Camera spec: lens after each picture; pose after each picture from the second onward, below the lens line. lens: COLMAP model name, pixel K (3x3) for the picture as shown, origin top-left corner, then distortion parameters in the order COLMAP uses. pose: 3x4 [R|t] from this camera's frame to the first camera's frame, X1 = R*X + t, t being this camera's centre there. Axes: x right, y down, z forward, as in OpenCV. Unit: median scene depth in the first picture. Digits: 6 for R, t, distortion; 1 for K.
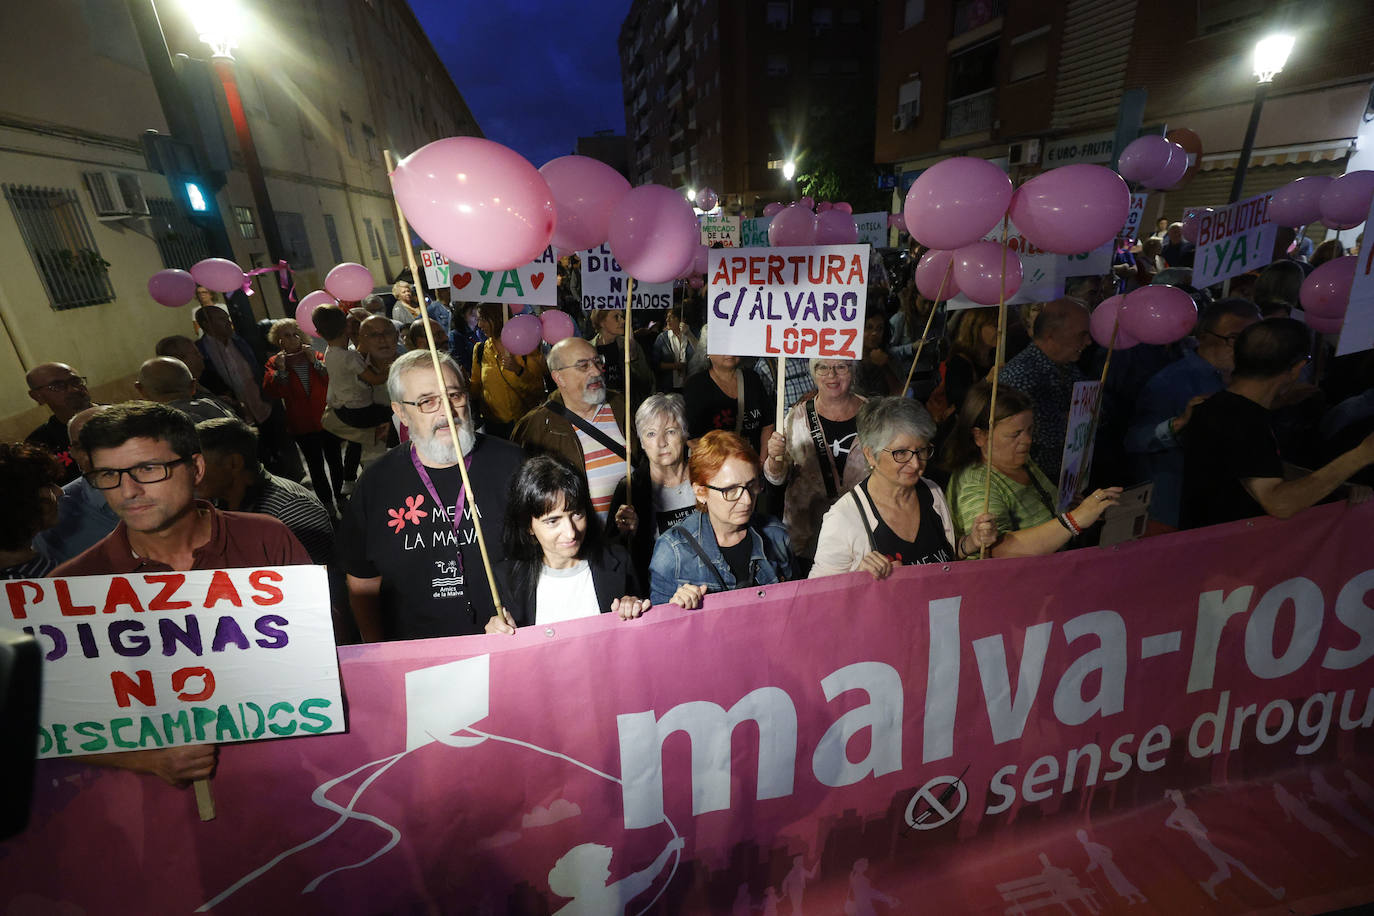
lens RADIAL K [[616.6, 0, 683.9], [0, 616.6, 448.9], [0, 0, 1]] dist [0.010396, -0.001688]
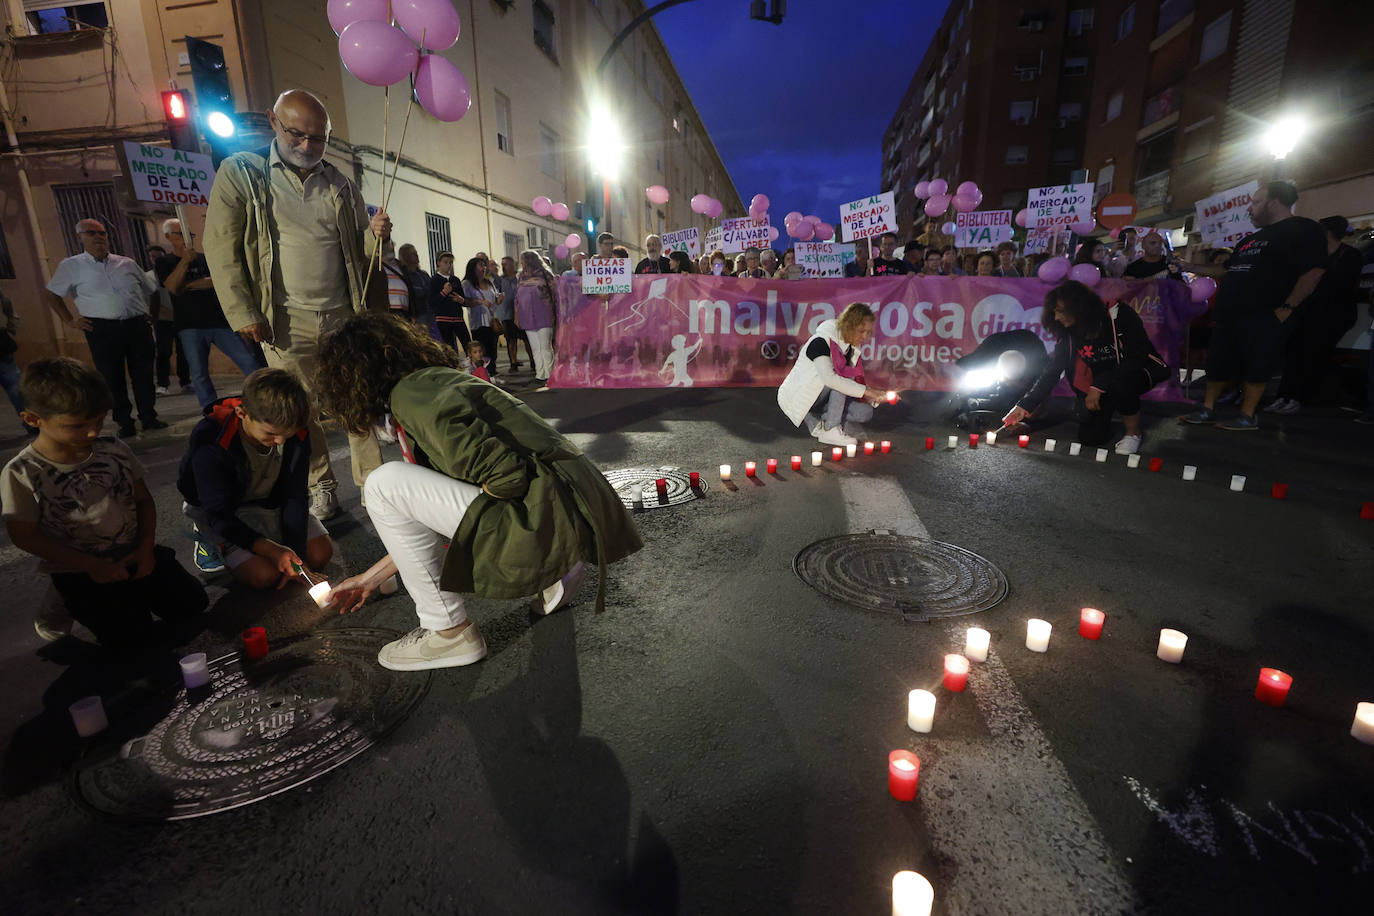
lens RADIAL K [[616.6, 0, 690.6], [0, 616.6, 451.7], [0, 0, 1]] dist [0.010396, -0.001688]
pose [[0.928083, 0.125081, -0.350738, 0.153681], [-0.165998, 0.982101, -0.089006, 0.182389], [0.333327, 0.140827, 0.932234, -0.286522]]
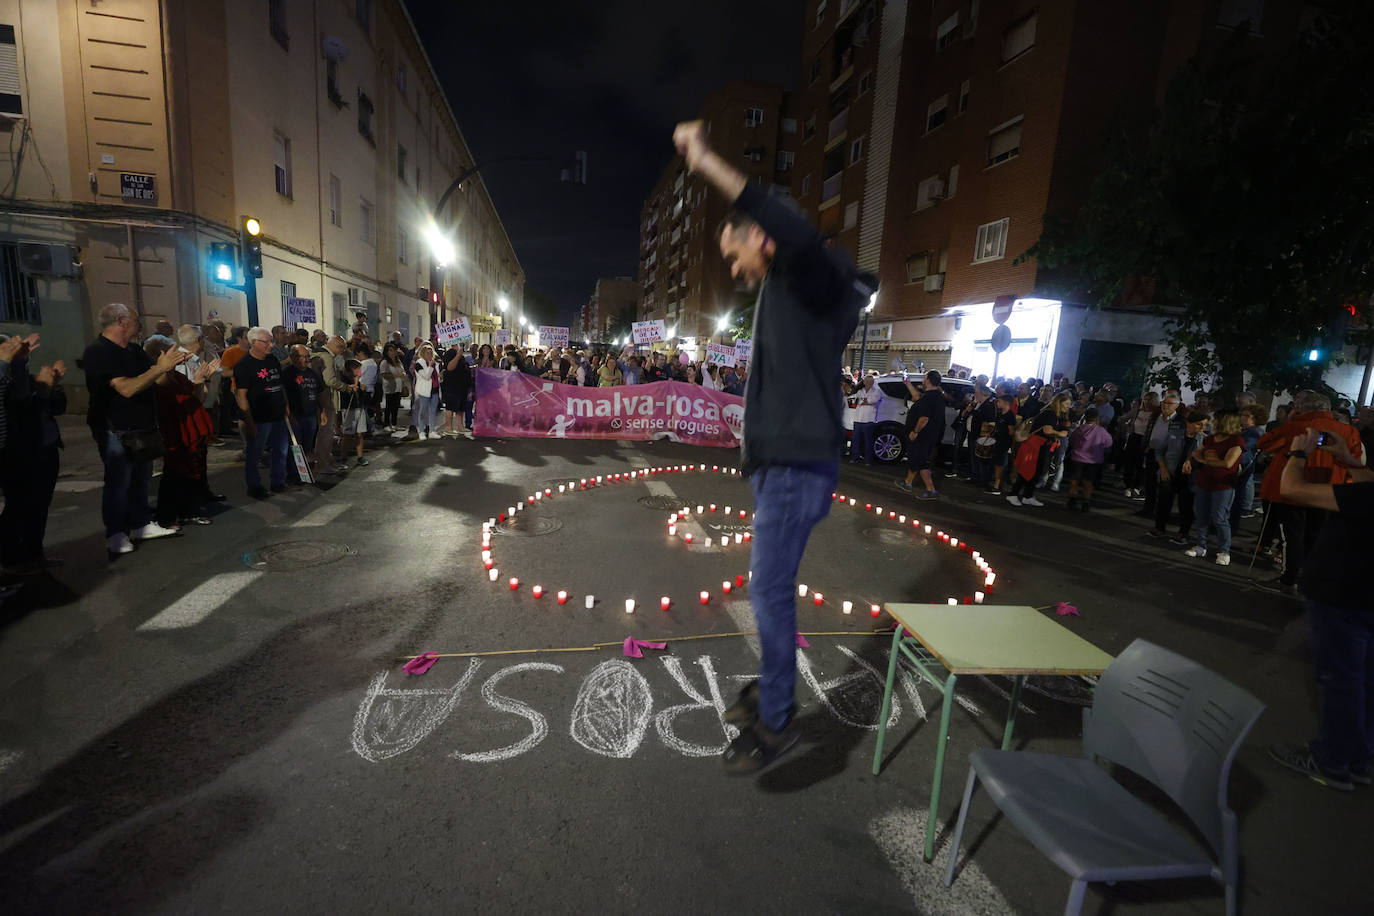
lens RADIAL K [[616.6, 0, 679.6], [0, 616.6, 457.7], [0, 0, 1]] dist [0.010396, -0.001688]
pose [[0.992955, 0.118450, -0.003244, 0.155495], [-0.116807, 0.973840, -0.194915, 0.235090], [-0.019928, 0.193921, 0.980815, -0.556983]]
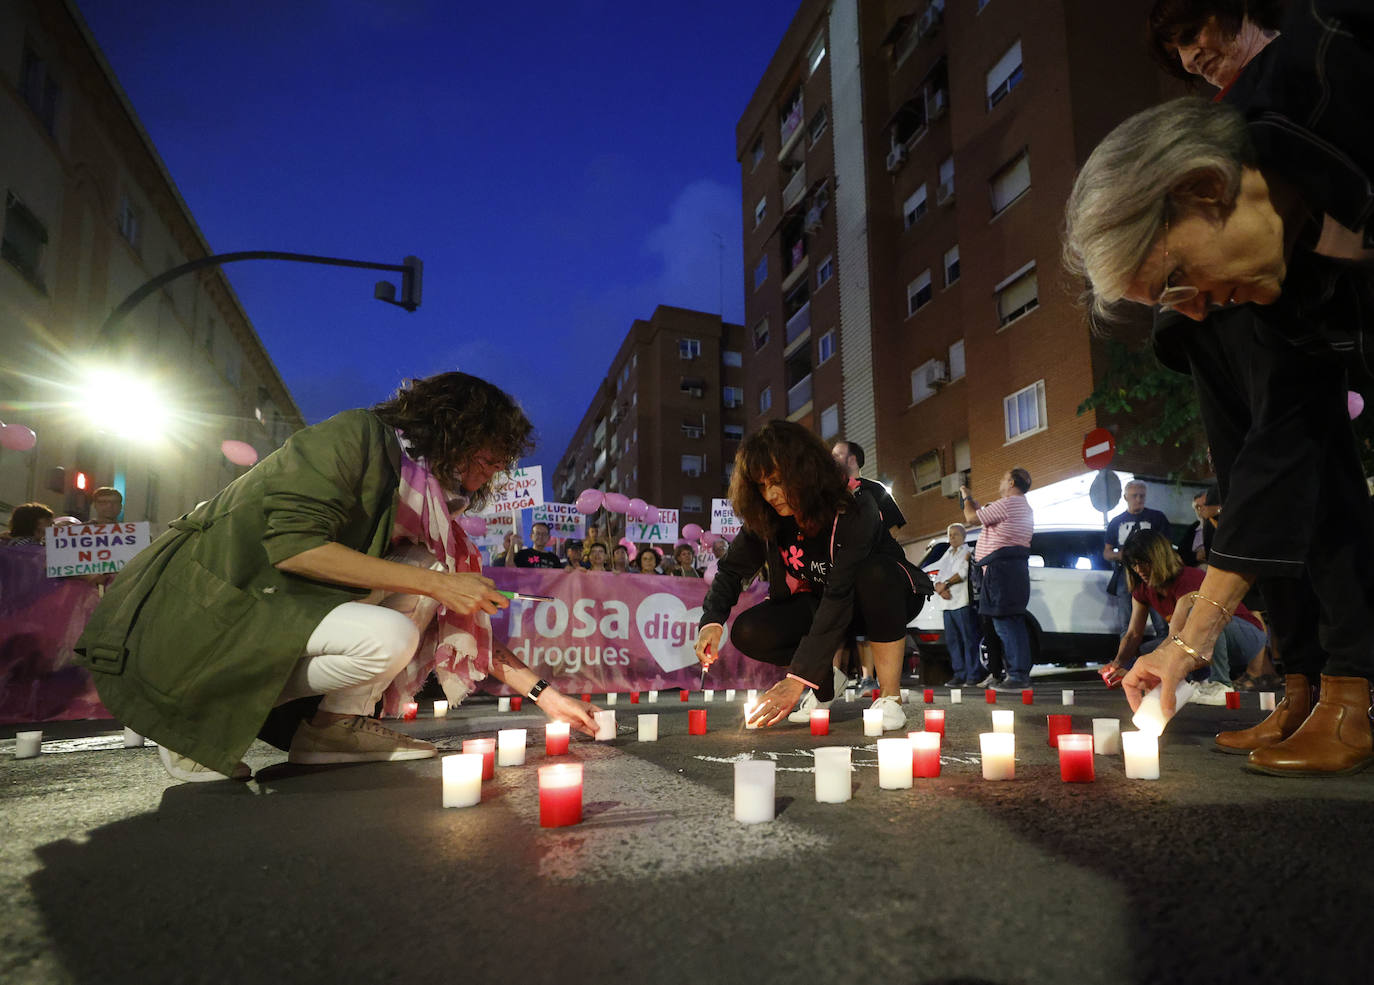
lens RADIAL K [[774.9, 0, 830.9], [0, 774.9, 567.3], [0, 0, 1]] dist [-0.000902, 0.001357]
pose [[0.969974, 0.055292, 0.236839, 0.172105], [0.062644, 0.884156, -0.462972, 0.224944], [-0.235001, 0.463908, 0.854145, -0.295871]]
